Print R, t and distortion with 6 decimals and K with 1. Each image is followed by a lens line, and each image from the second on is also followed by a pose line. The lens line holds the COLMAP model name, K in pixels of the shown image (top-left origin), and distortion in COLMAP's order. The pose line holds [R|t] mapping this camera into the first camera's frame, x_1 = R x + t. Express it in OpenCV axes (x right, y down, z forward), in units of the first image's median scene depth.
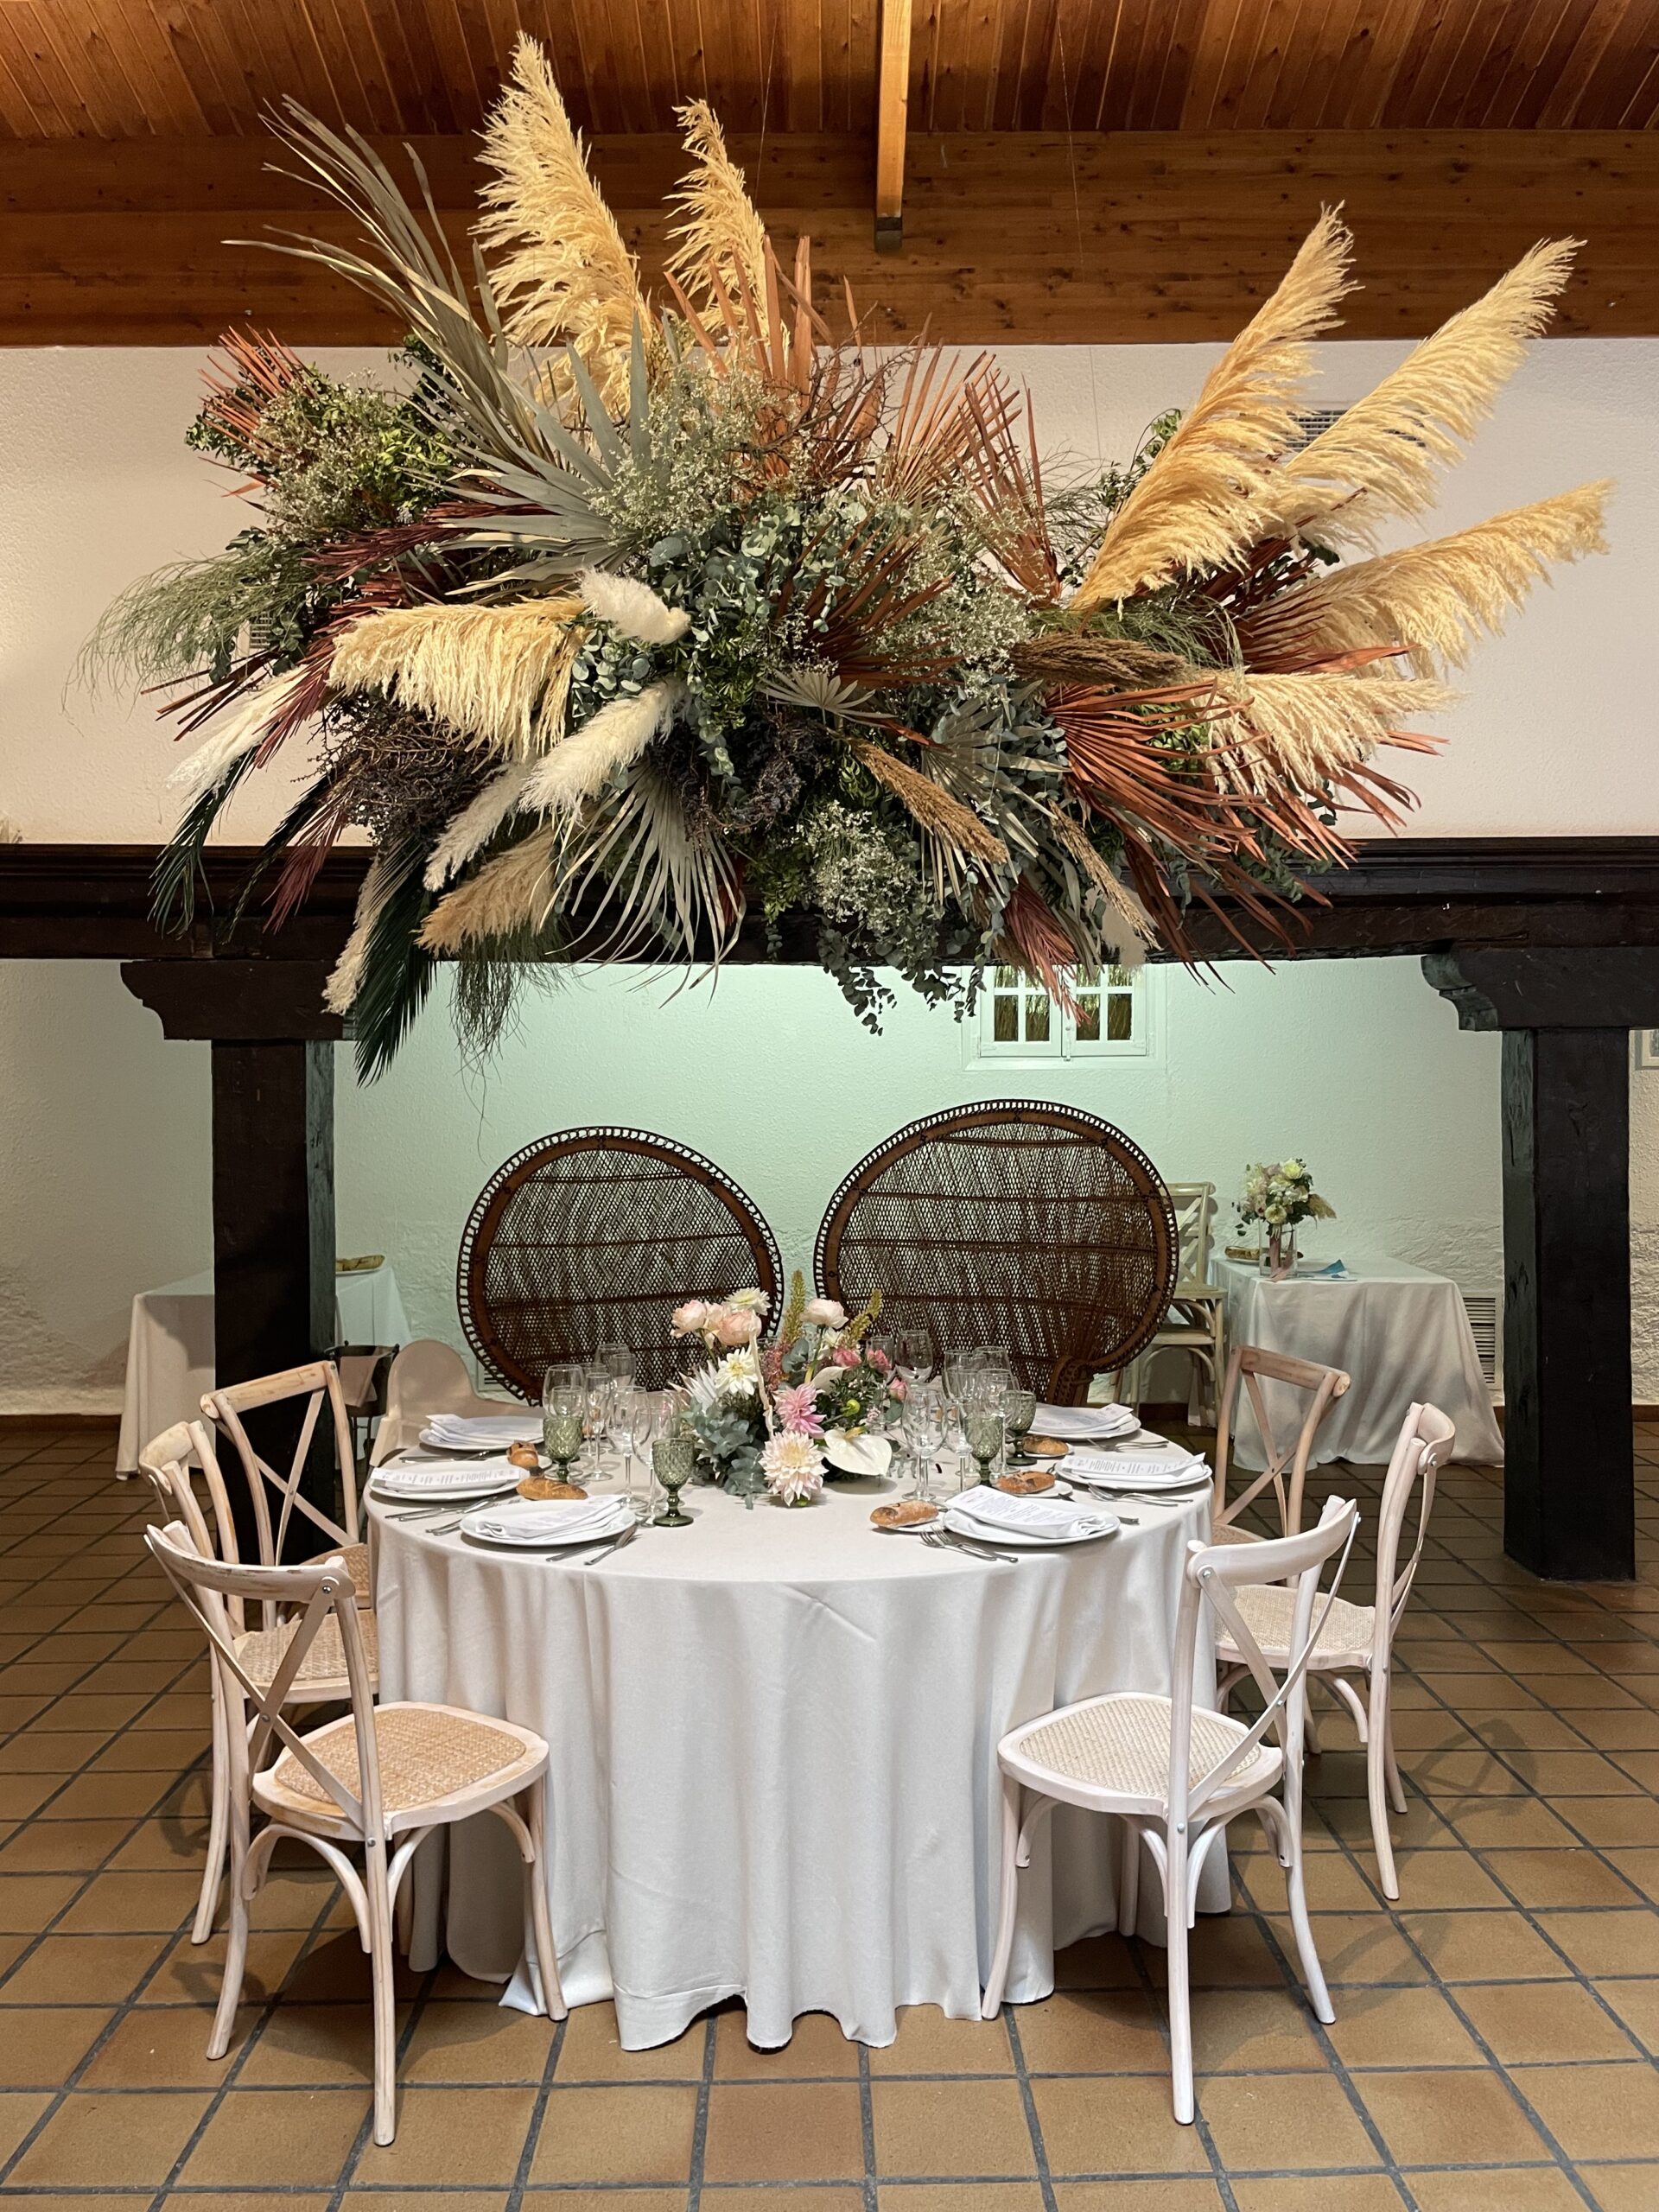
lens RADIAL K [[1612.0, 0, 829.5], [0, 1612.0, 1106.0], [0, 0, 1]] dist [0.078082, -0.102719]
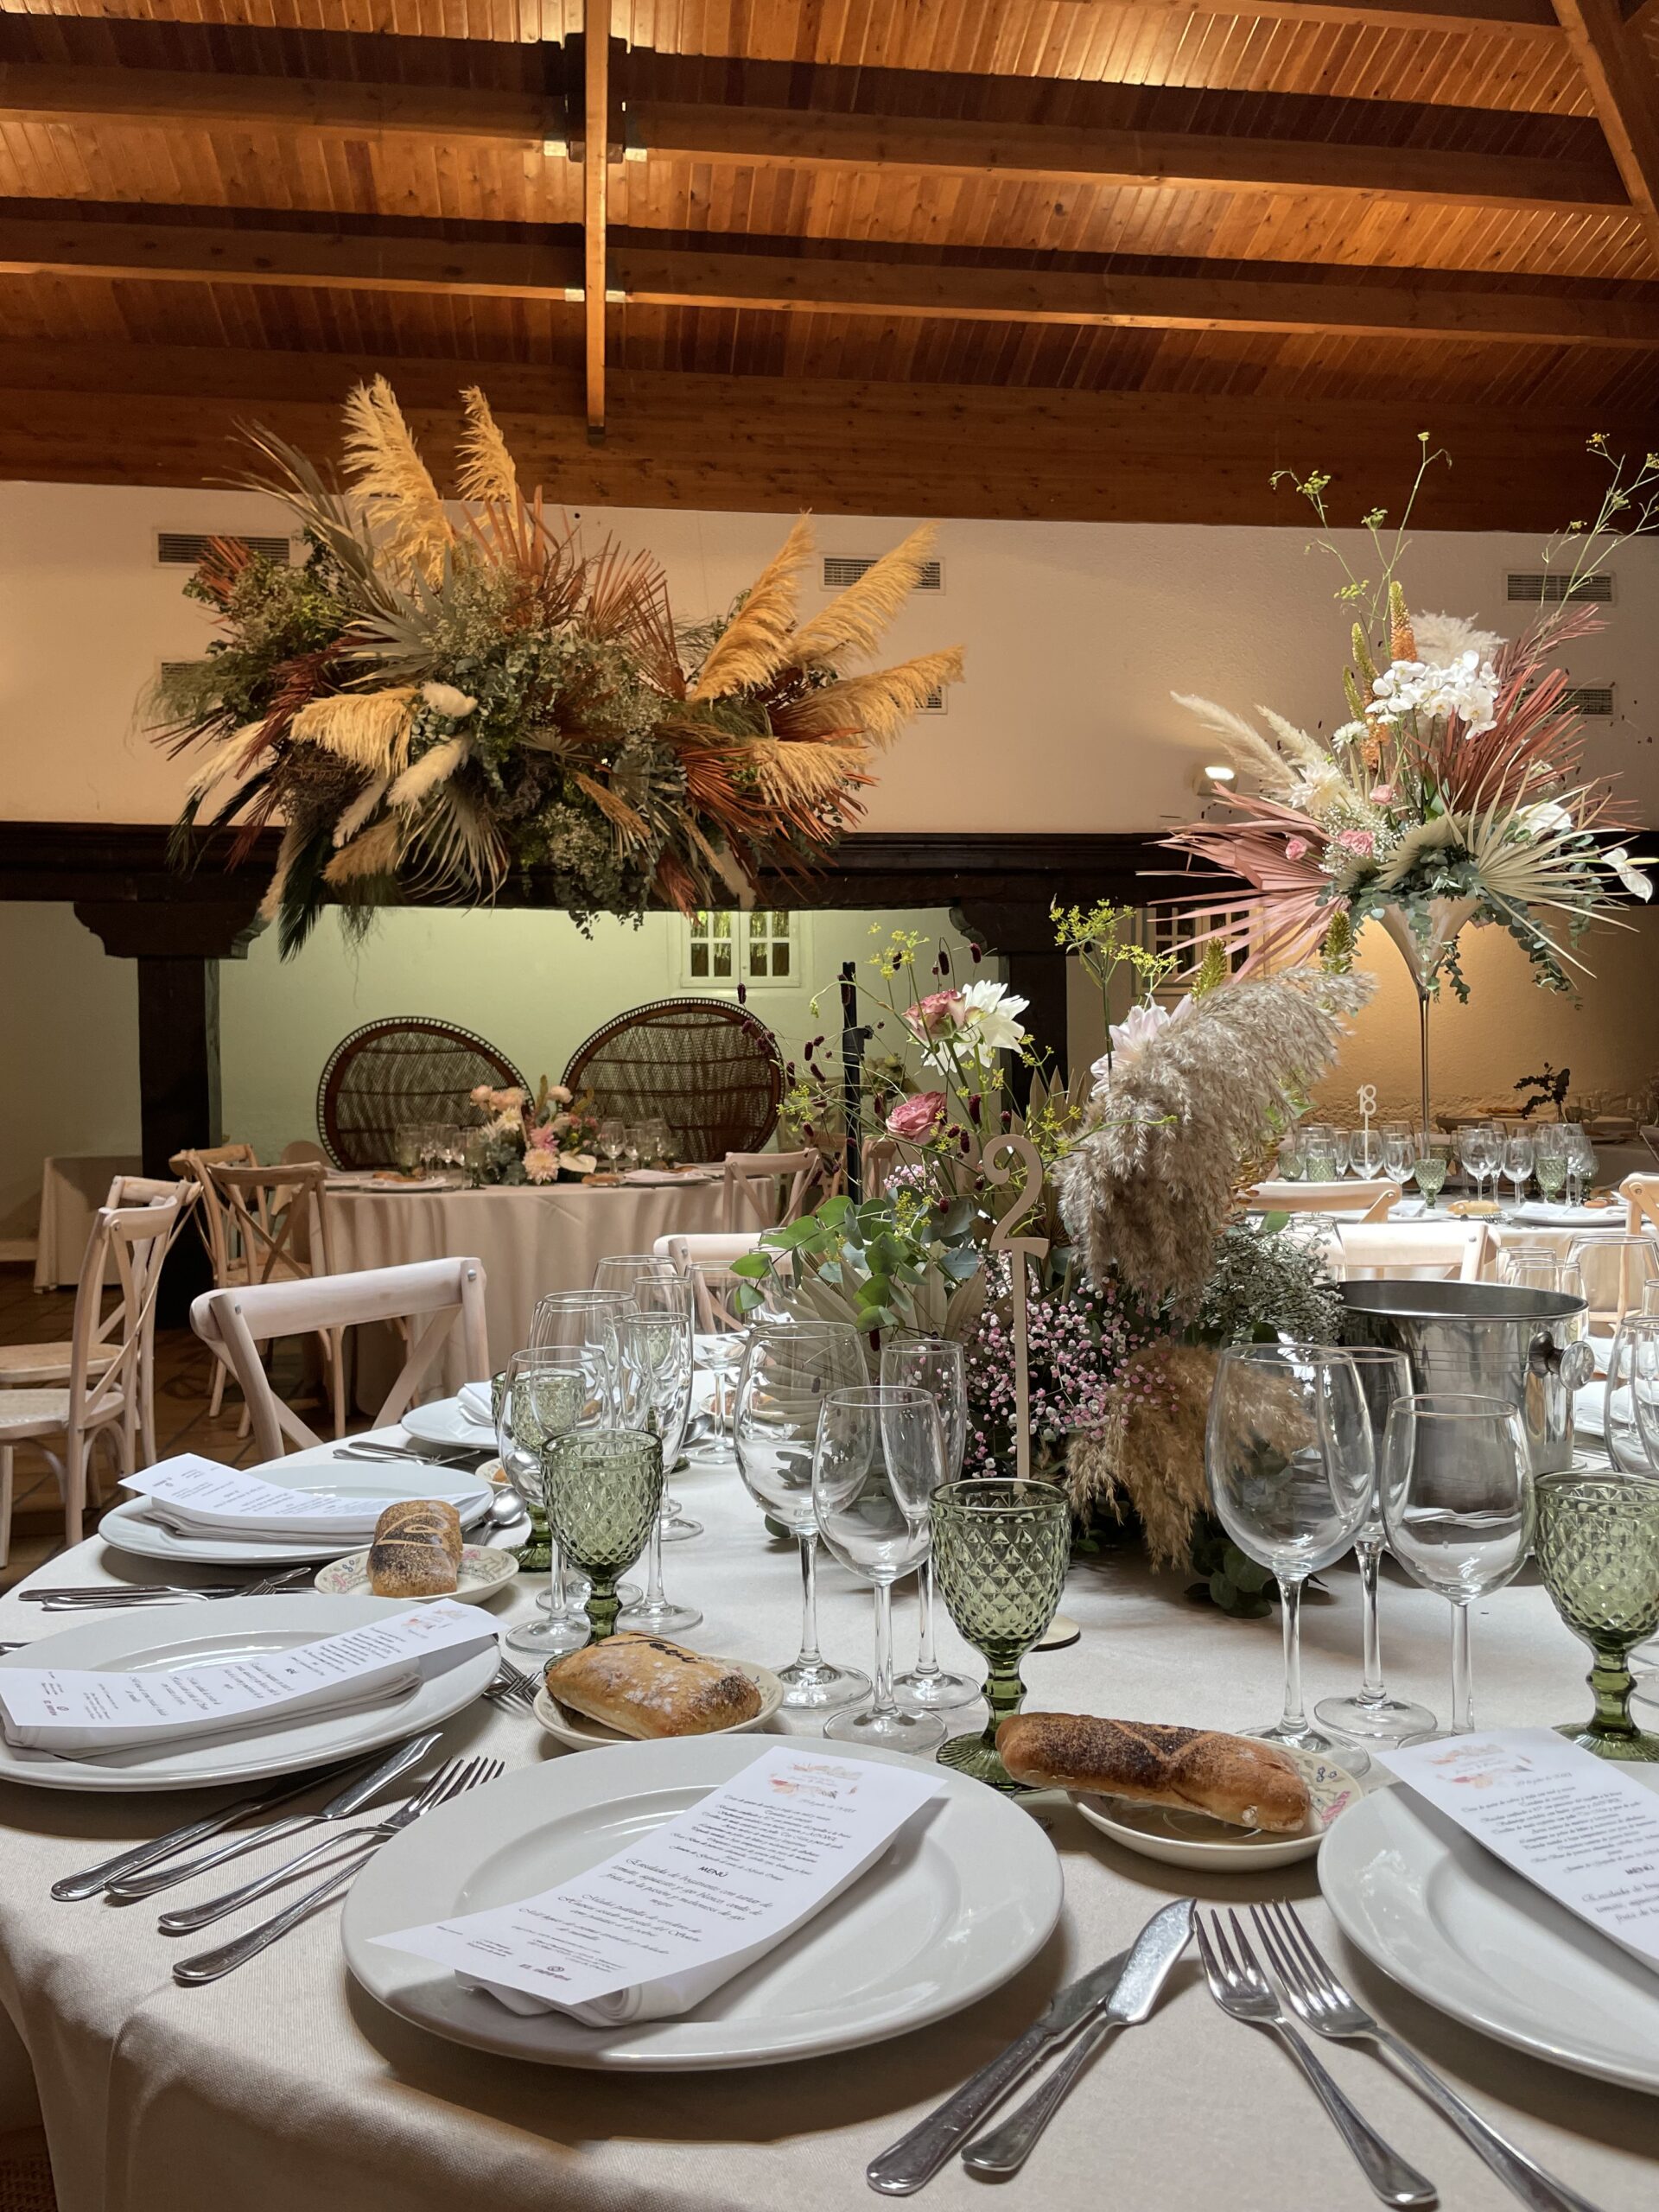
lens RADIAL K [[1655.6, 0, 828.0], [0, 1655.6, 1102.2], [0, 0, 1]] dist [0.083649, -0.116201]
pose [[0.989725, -0.010081, 0.142631, 0.031169], [0.010780, 0.999933, -0.004131, 0.157367], [-0.142580, 0.005627, 0.989767, -0.883865]]
